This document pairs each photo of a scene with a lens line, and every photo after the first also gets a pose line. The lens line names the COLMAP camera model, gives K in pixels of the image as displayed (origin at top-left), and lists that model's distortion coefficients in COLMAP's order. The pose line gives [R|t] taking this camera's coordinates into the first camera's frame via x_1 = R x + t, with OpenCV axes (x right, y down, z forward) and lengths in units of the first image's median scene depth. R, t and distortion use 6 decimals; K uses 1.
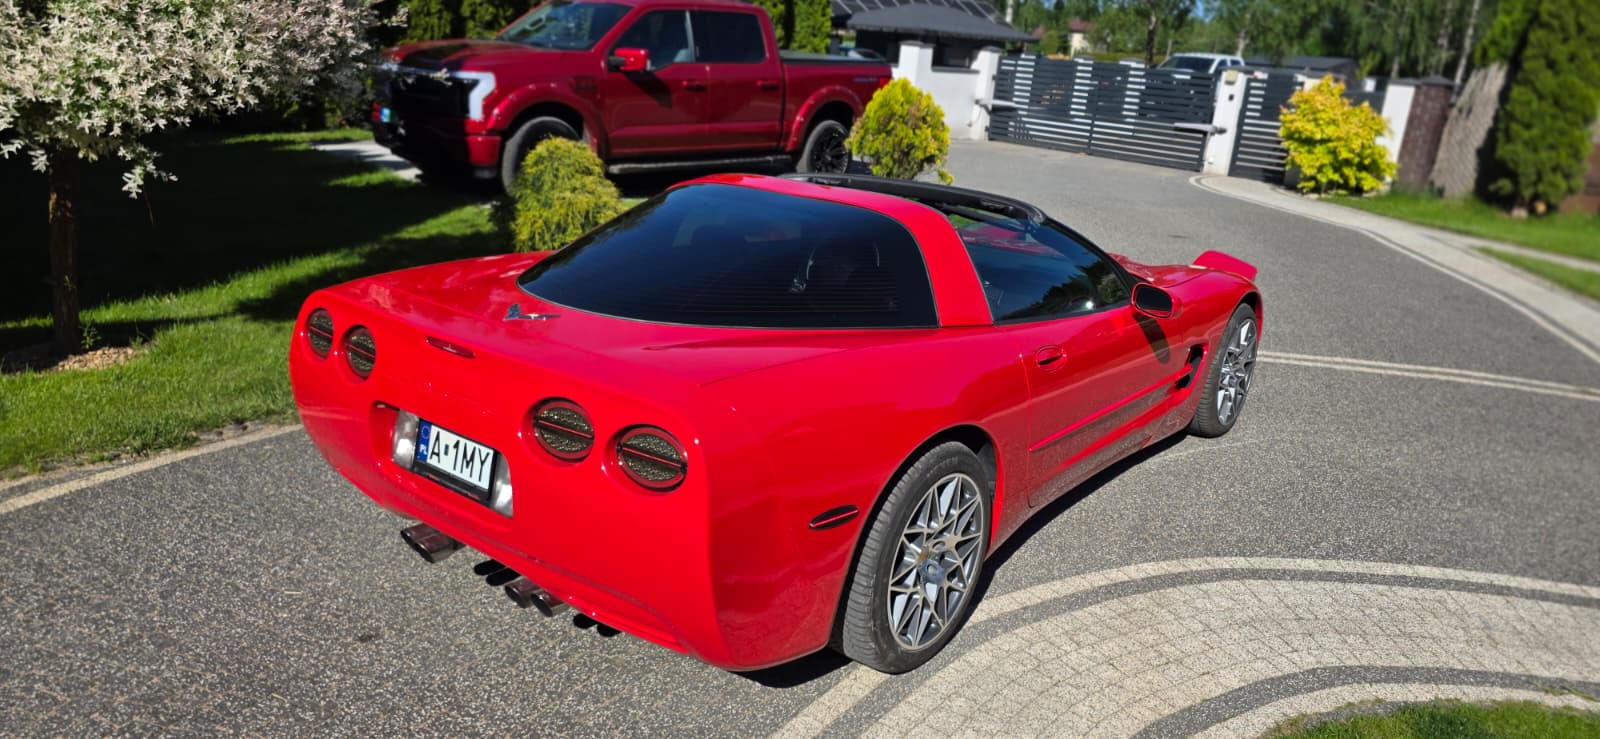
lens RADIAL K [[1144.5, 0, 798.8], [0, 1144.5, 423.5], [0, 0, 1]] dist [0.045298, -0.038643]
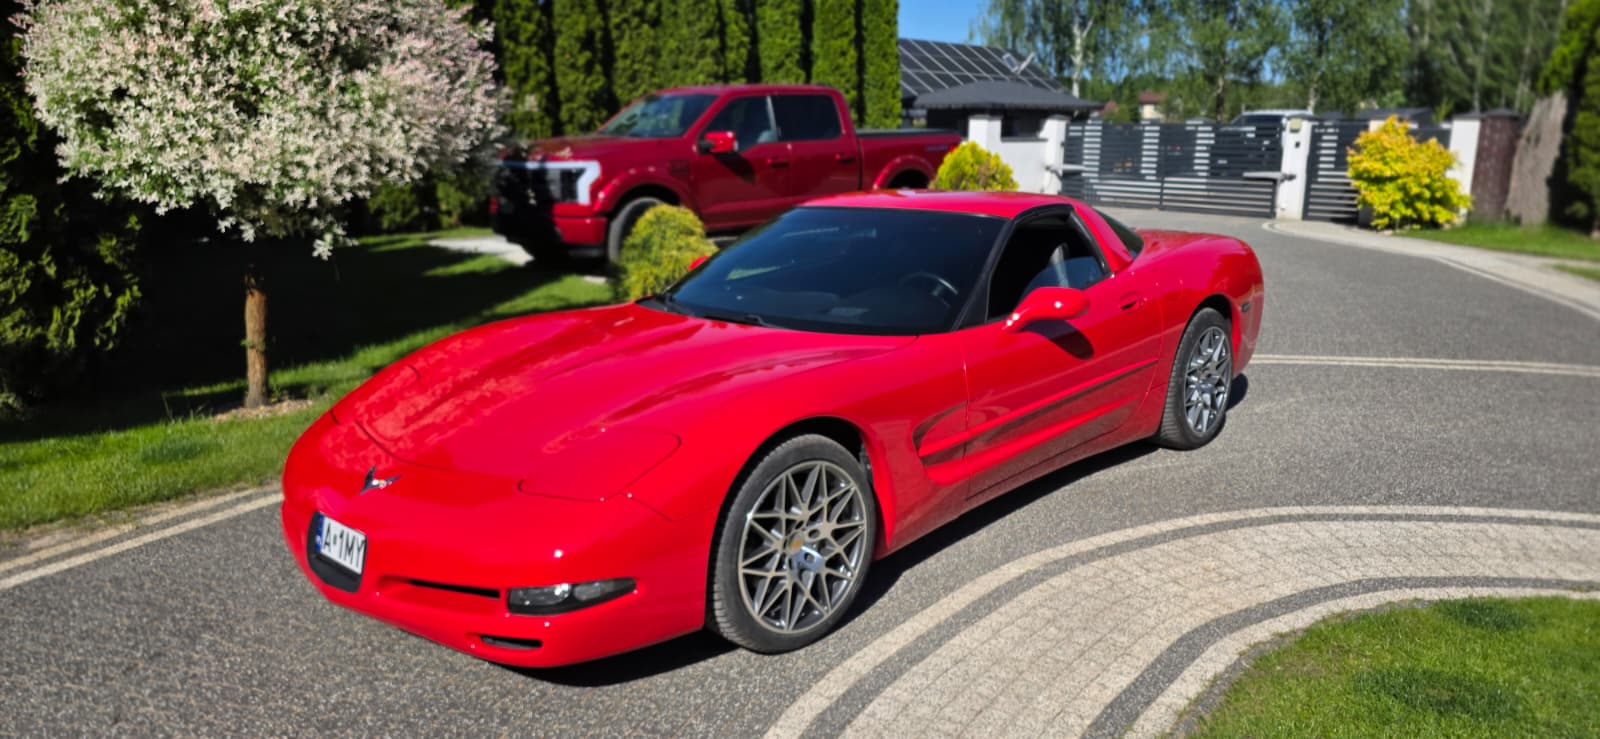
lens RADIAL K [[1148.2, 0, 817.0], [0, 1148.2, 406.3], [0, 0, 1]] dist [0.060532, -0.063882]
pose [[0.996400, -0.058764, -0.061112, -0.002662], [0.053017, 0.994370, -0.091751, 0.057843], [0.066159, 0.088181, 0.993905, -0.089419]]
